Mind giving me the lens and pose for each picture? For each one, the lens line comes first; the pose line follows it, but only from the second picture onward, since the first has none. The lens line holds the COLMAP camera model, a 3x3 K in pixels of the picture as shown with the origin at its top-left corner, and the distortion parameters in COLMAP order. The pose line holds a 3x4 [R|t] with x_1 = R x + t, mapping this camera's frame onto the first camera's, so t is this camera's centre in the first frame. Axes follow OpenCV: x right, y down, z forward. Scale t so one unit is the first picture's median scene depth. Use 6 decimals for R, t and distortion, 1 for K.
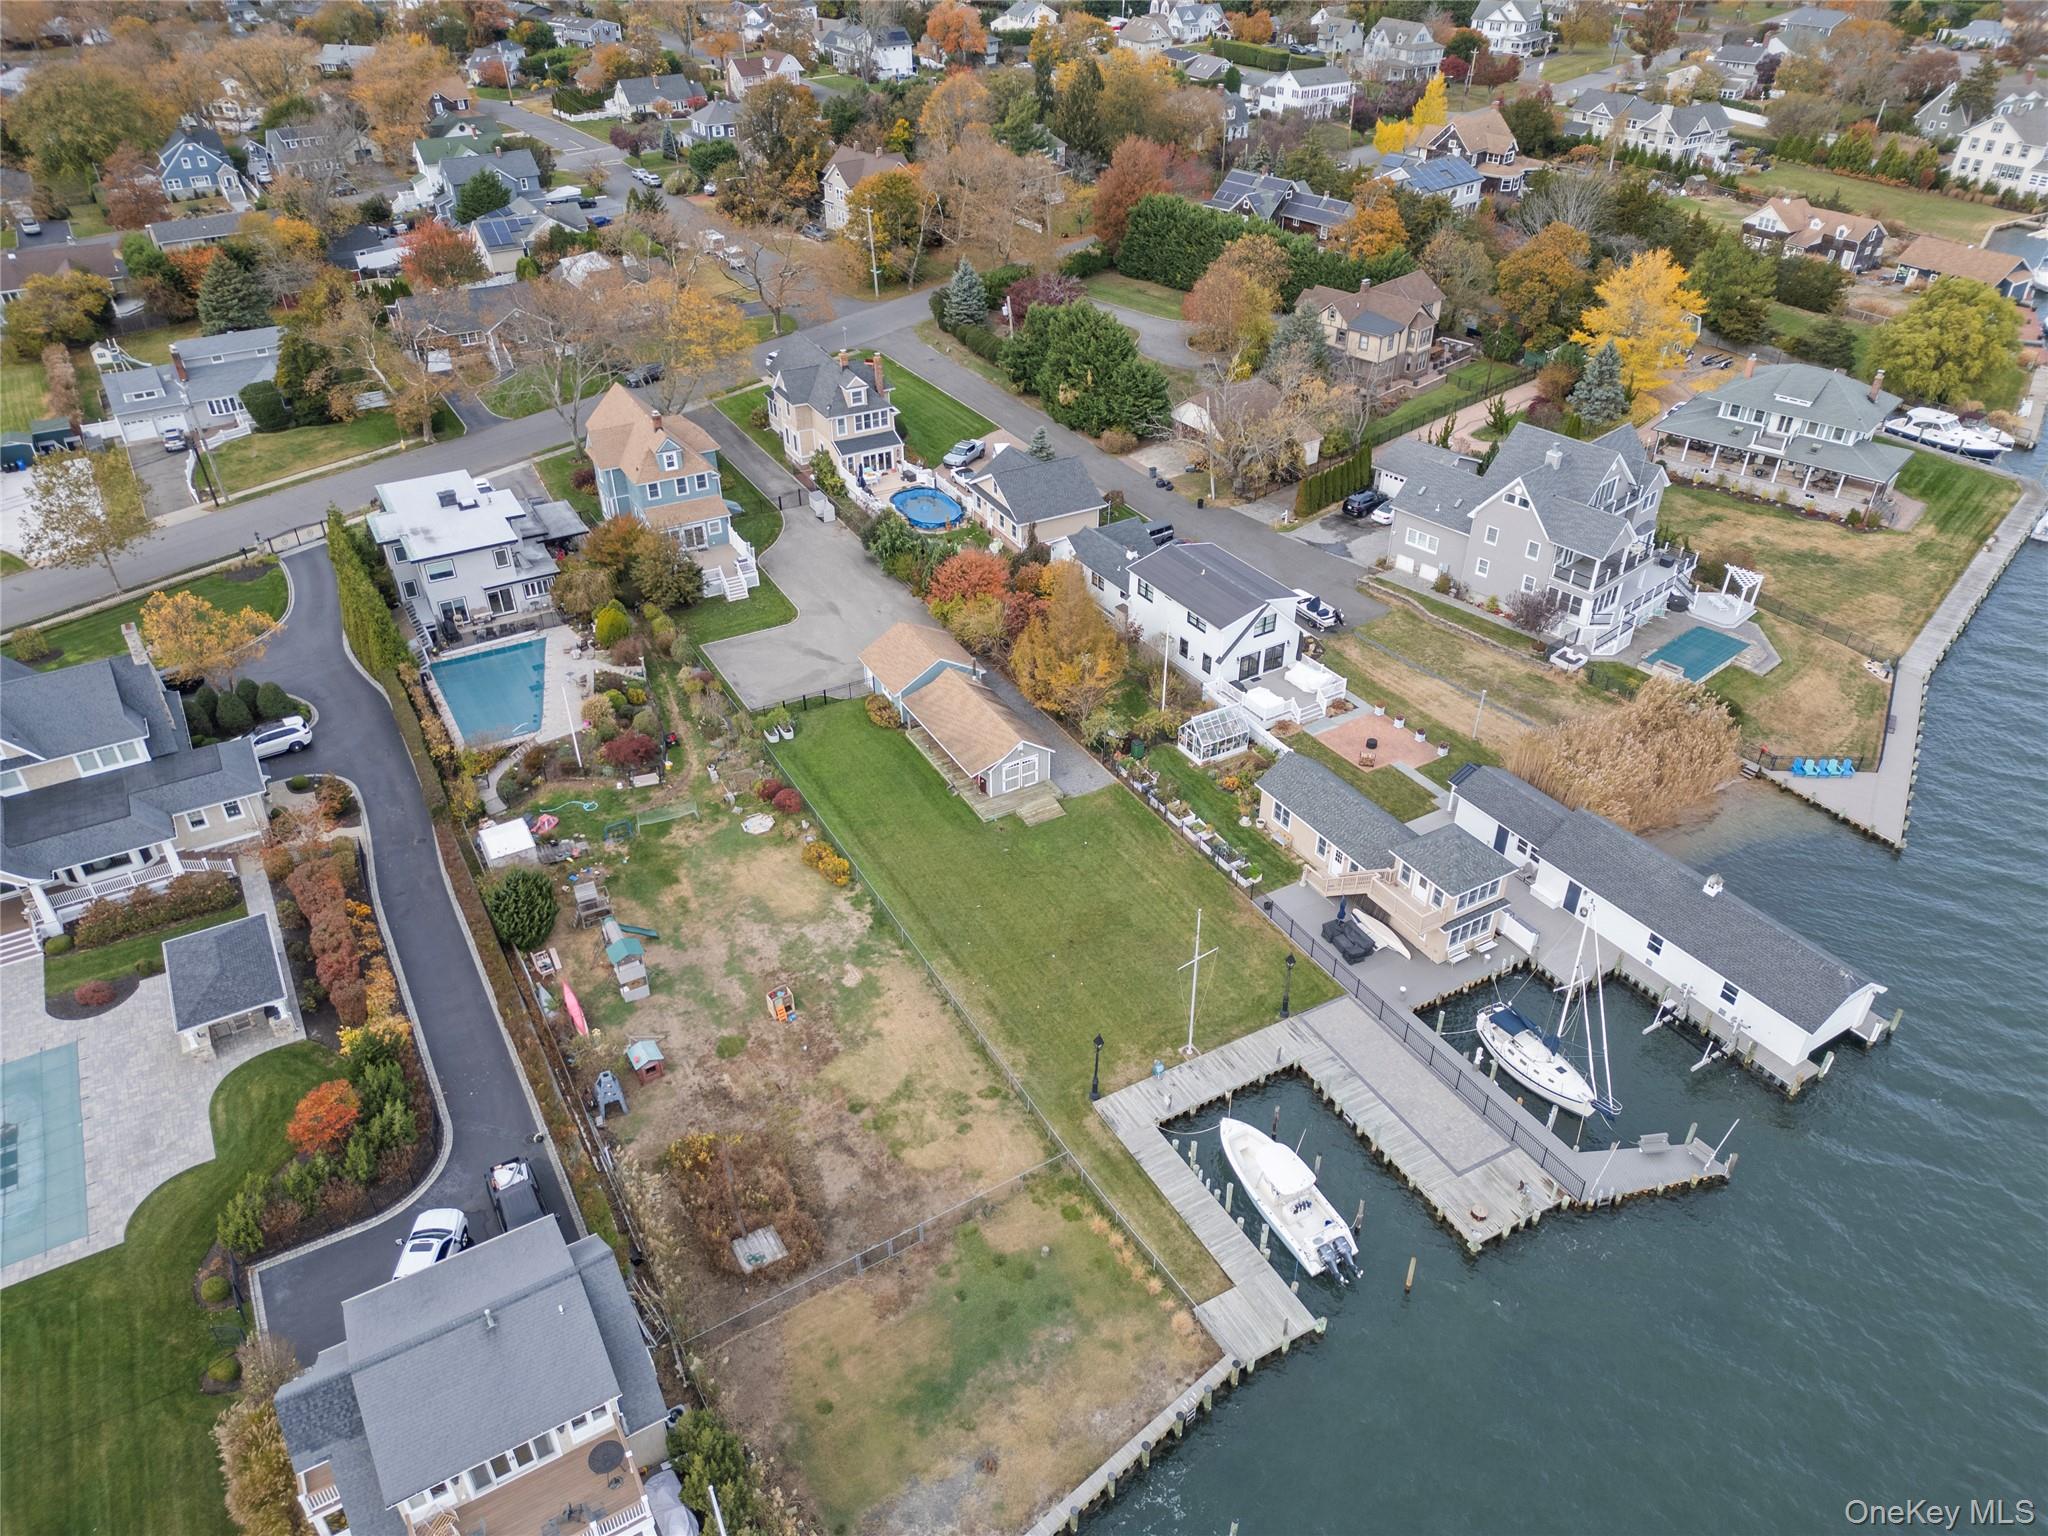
lens RADIAL K [[1422.5, 0, 1024.0], [0, 1422.5, 768.0], [0, 0, 1]] dist [0.069381, -0.061262]
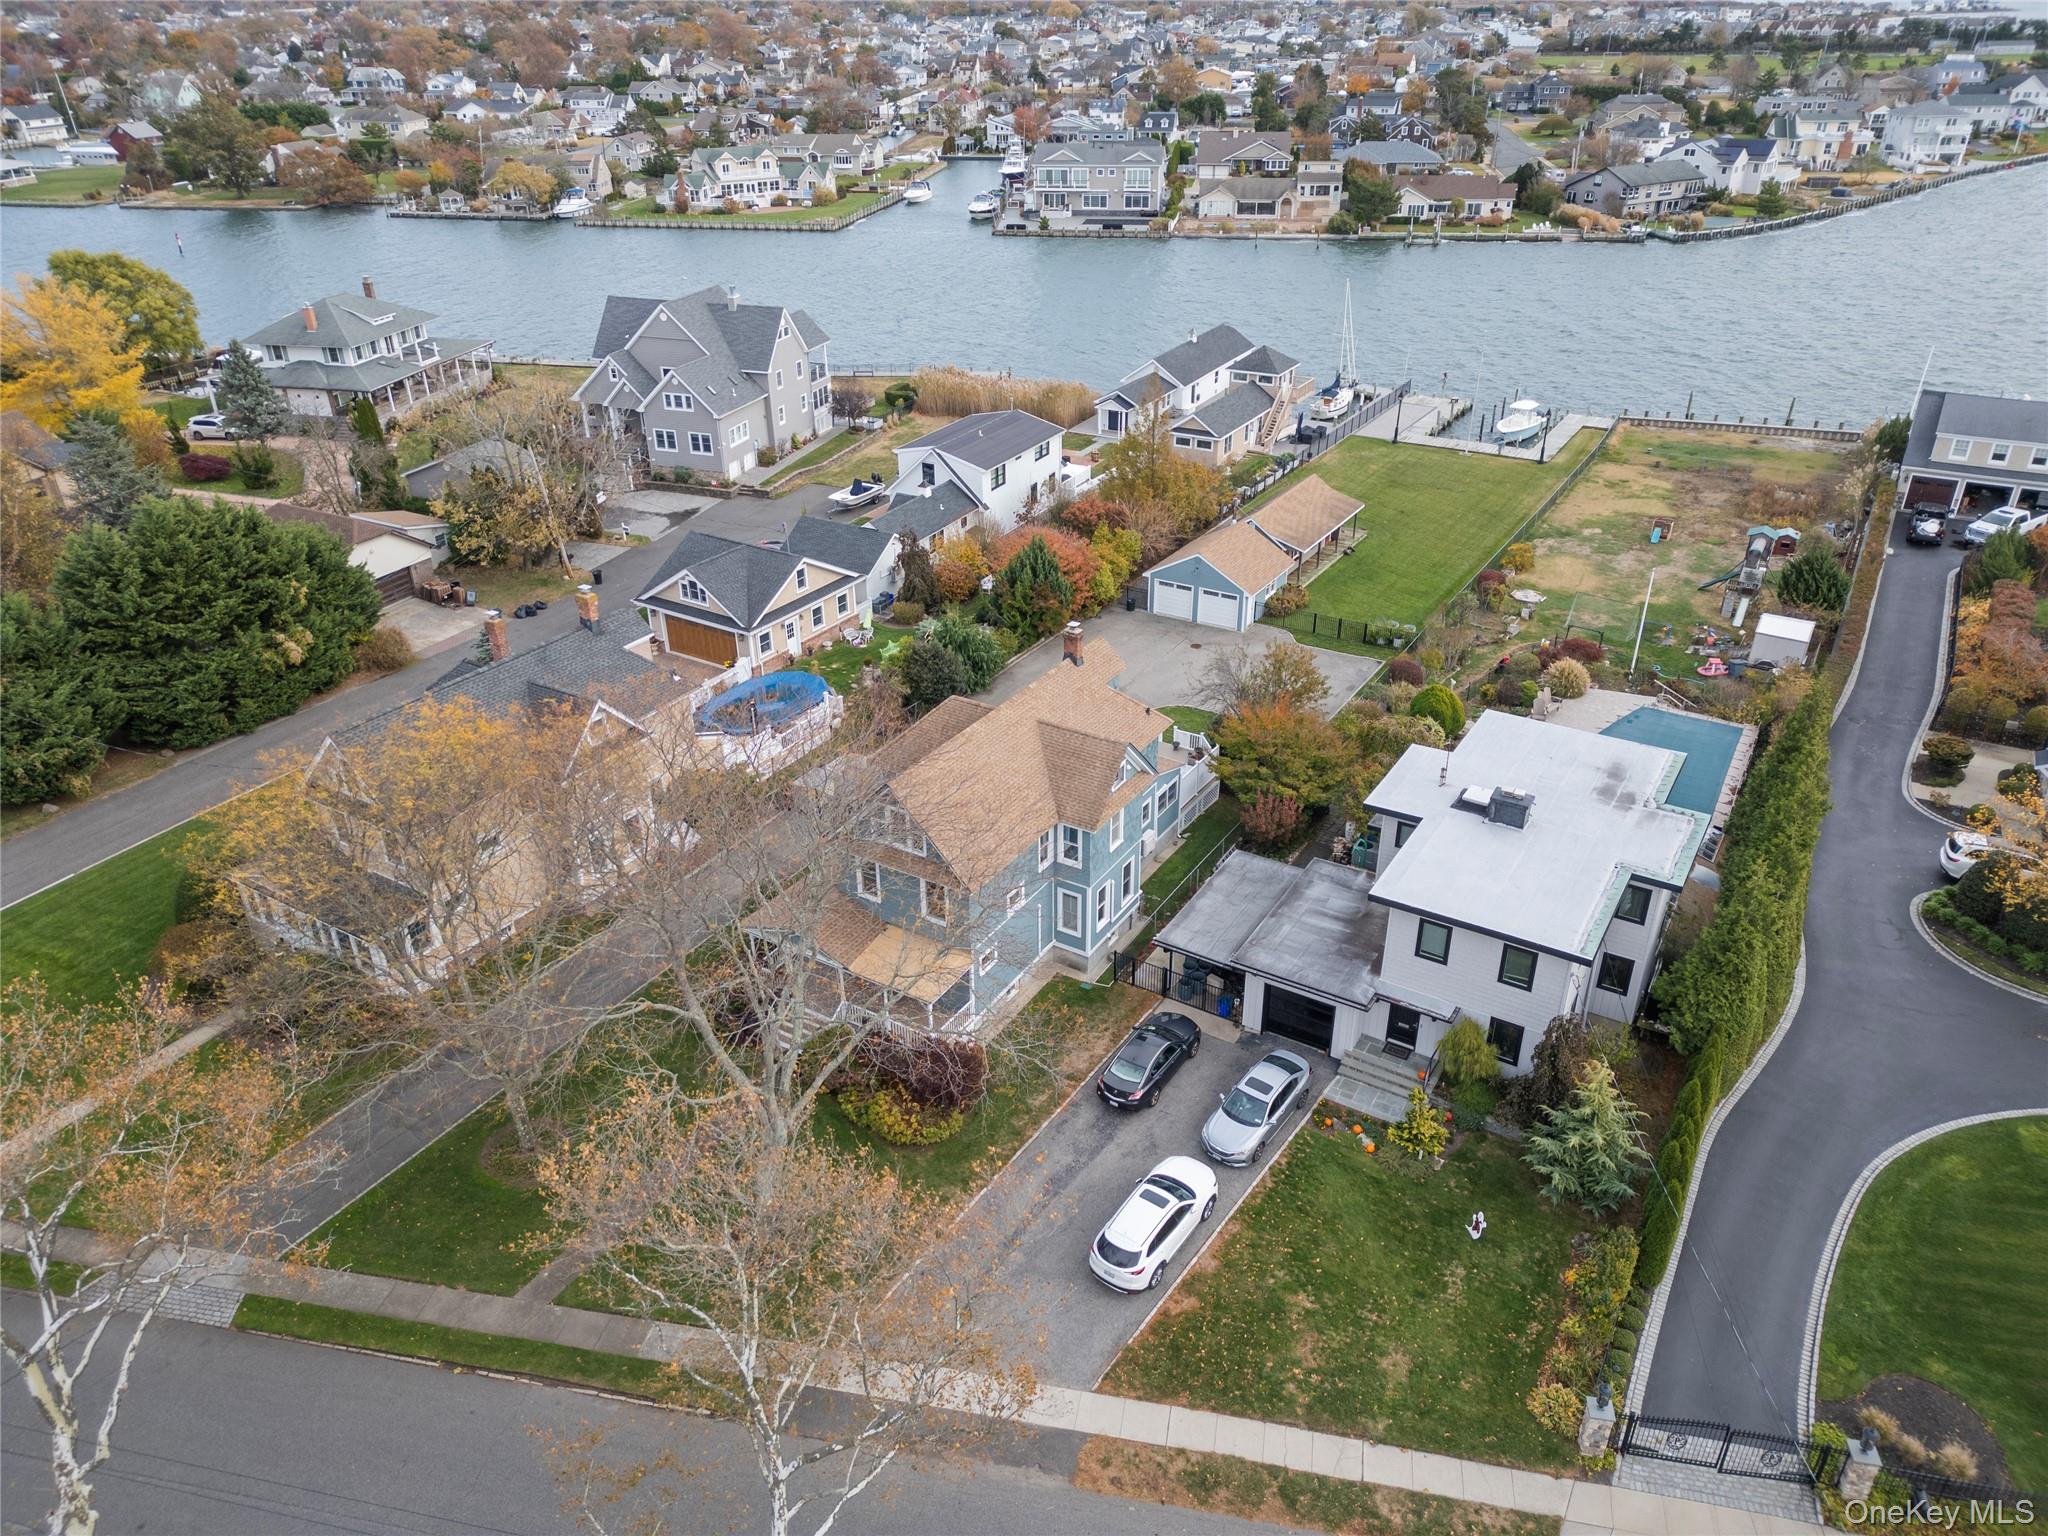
lens RADIAL K [[1422.5, 0, 1024.0], [0, 1422.5, 768.0], [0, 0, 1]] dist [0.069381, -0.061262]
pose [[-0.485155, -0.411973, 0.771299, -0.694539], [0.492264, 0.600336, 0.630296, -0.563221], [-0.722704, 0.685474, -0.088457, 1.189364]]
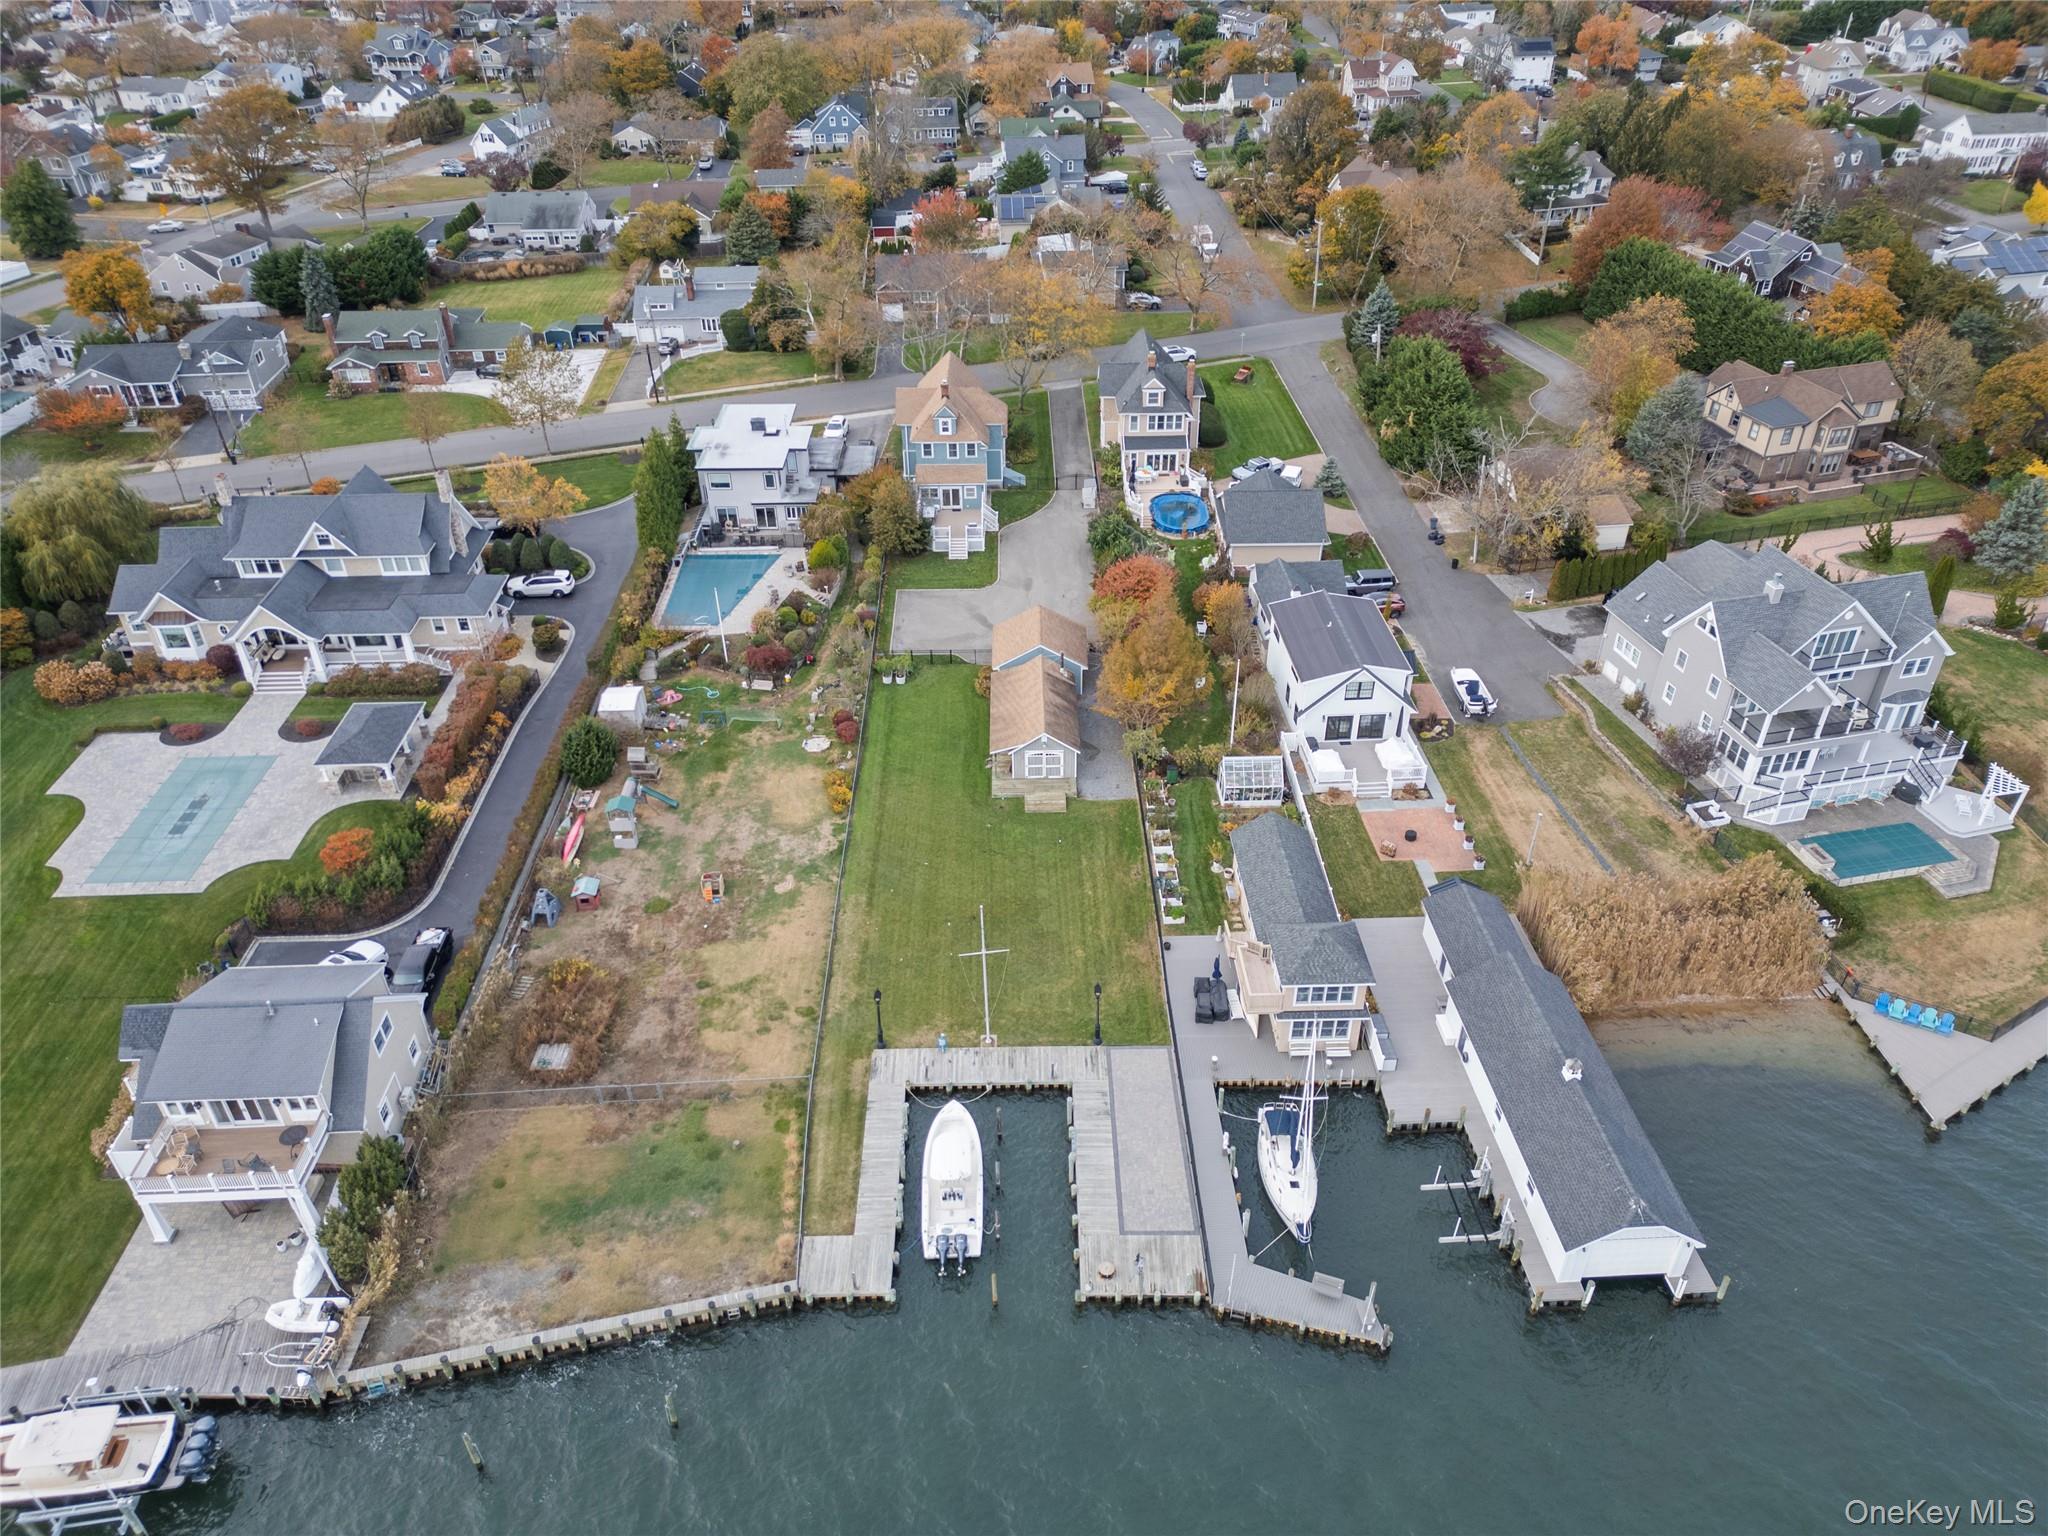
lens RADIAL K [[1419.5, 0, 1024.0], [0, 1419.5, 768.0], [0, 0, 1]] dist [0.067569, -0.046521]
pose [[0.879253, 0.265181, -0.395718, 0.348549], [-0.262249, 0.962967, 0.062612, -0.047940], [0.397667, 0.048725, 0.916235, 0.023447]]
